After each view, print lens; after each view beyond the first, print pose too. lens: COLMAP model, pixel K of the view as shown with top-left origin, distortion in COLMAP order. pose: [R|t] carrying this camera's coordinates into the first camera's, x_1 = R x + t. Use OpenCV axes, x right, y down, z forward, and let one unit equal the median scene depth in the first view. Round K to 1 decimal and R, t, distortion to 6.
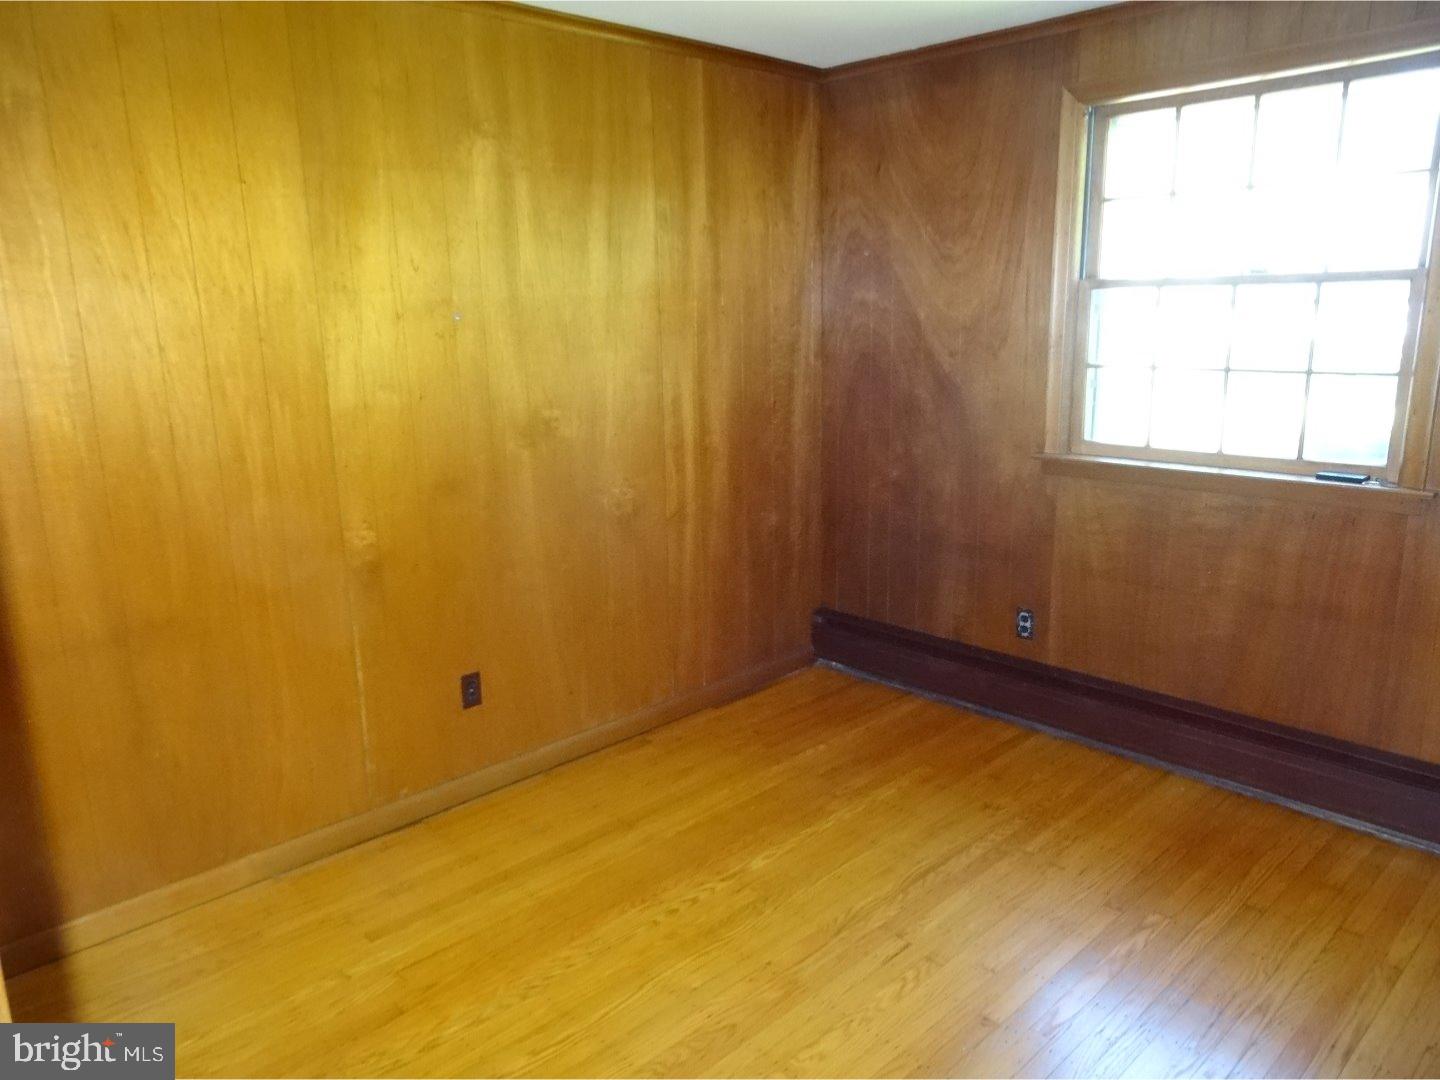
lens RADIAL K [[1033.5, 0, 713.7], [0, 1033.5, 533.1], [0, 0, 1]] dist [0.000242, 0.006602]
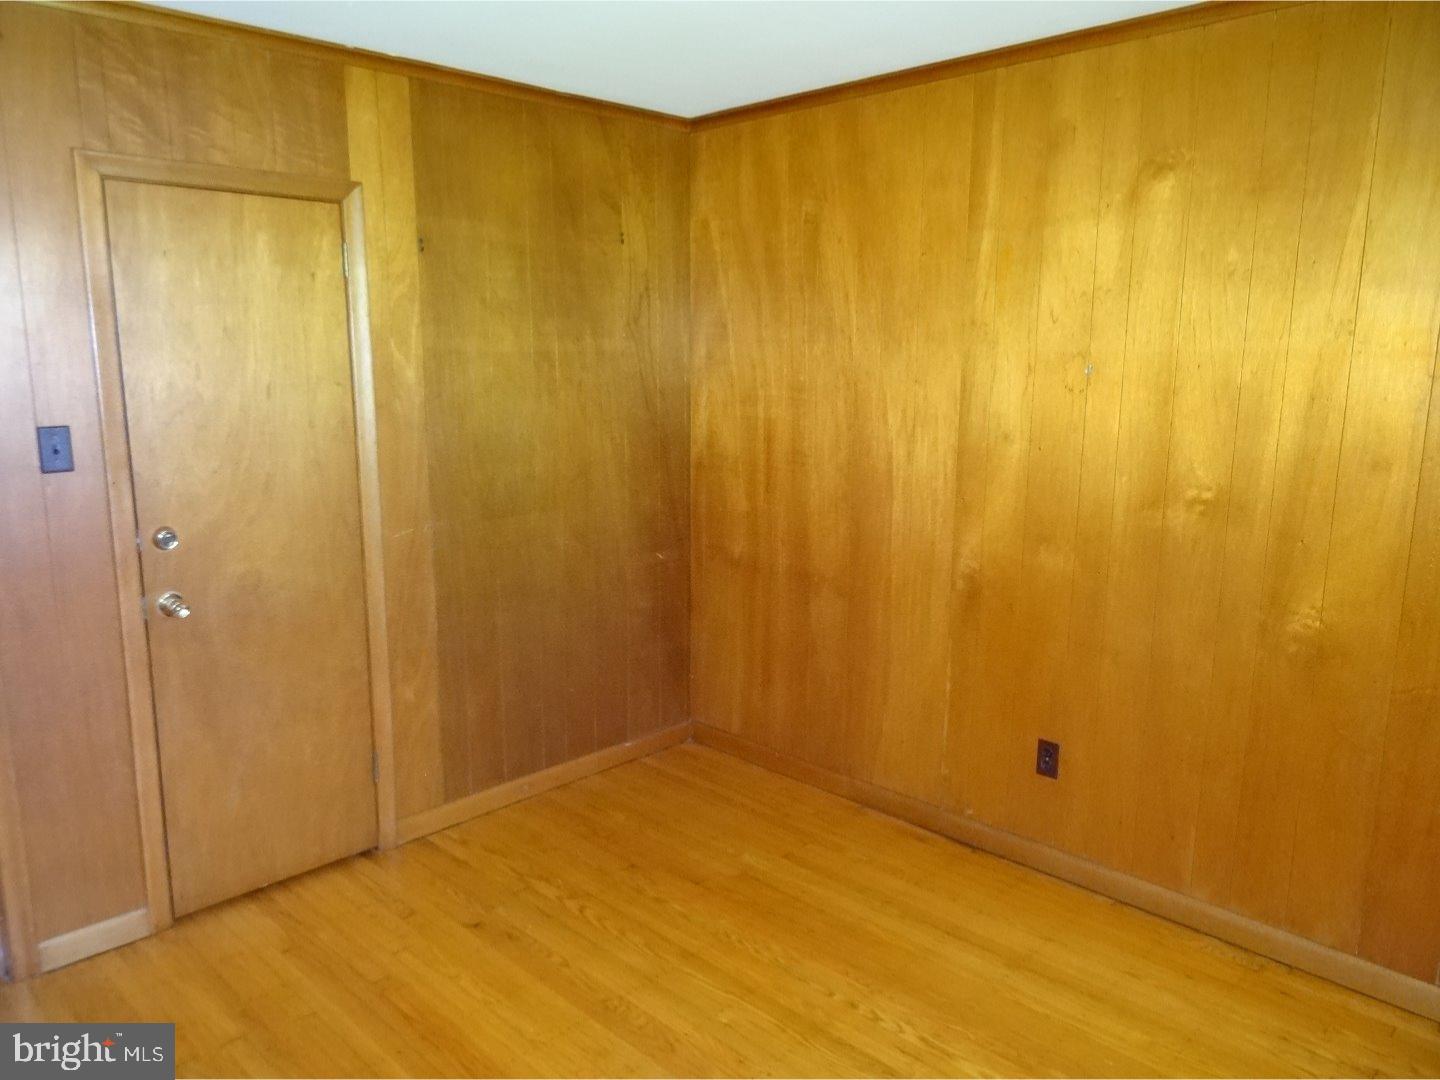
lens RADIAL K [[1033.5, 0, 713.7], [0, 1033.5, 533.1], [0, 0, 1]] dist [0.000242, 0.006602]
pose [[0.030226, 0.198039, -0.979728, 0.718805], [-0.224630, 0.956449, 0.186403, -0.172425], [0.973975, 0.214442, 0.073396, 0.652079]]
